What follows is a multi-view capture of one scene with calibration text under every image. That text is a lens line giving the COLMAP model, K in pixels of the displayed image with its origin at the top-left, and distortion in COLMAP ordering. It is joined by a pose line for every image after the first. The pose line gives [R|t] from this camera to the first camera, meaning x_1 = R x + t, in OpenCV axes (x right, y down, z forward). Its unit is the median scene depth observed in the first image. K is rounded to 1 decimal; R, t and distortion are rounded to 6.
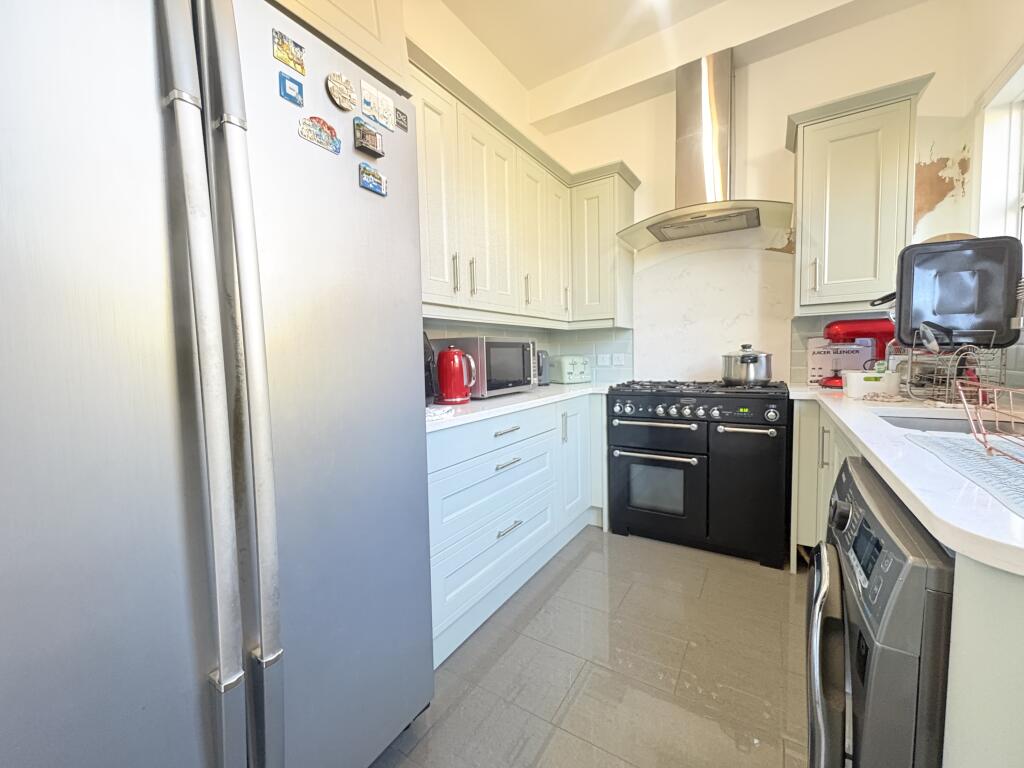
lens RADIAL K [[405.4, 0, 512.0], [0, 405.4, 384.0], [0, 0, 1]] dist [0.000203, -0.000096]
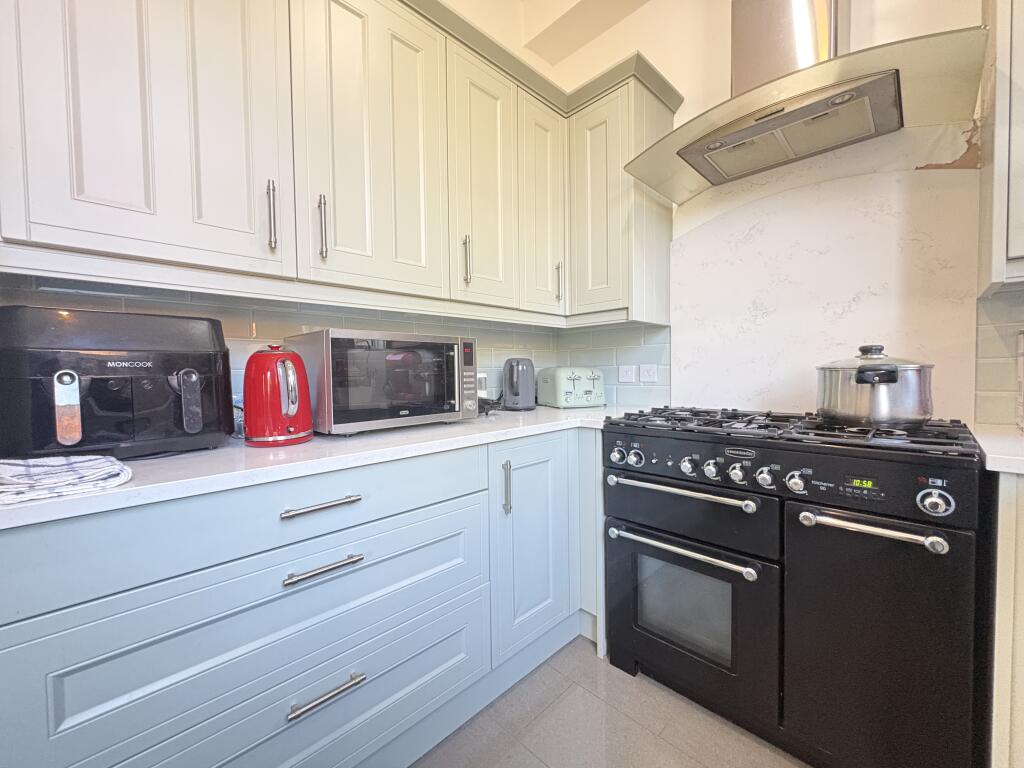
lens RADIAL K [[405.4, 0, 512.0], [0, 405.4, 384.0], [0, 0, 1]] dist [0.000203, -0.000096]
pose [[0.975238, 0.018166, -0.220409, 0.248025], [-0.025266, 0.999247, -0.029433, -0.023367], [0.219708, 0.034273, 0.974963, 0.401543]]
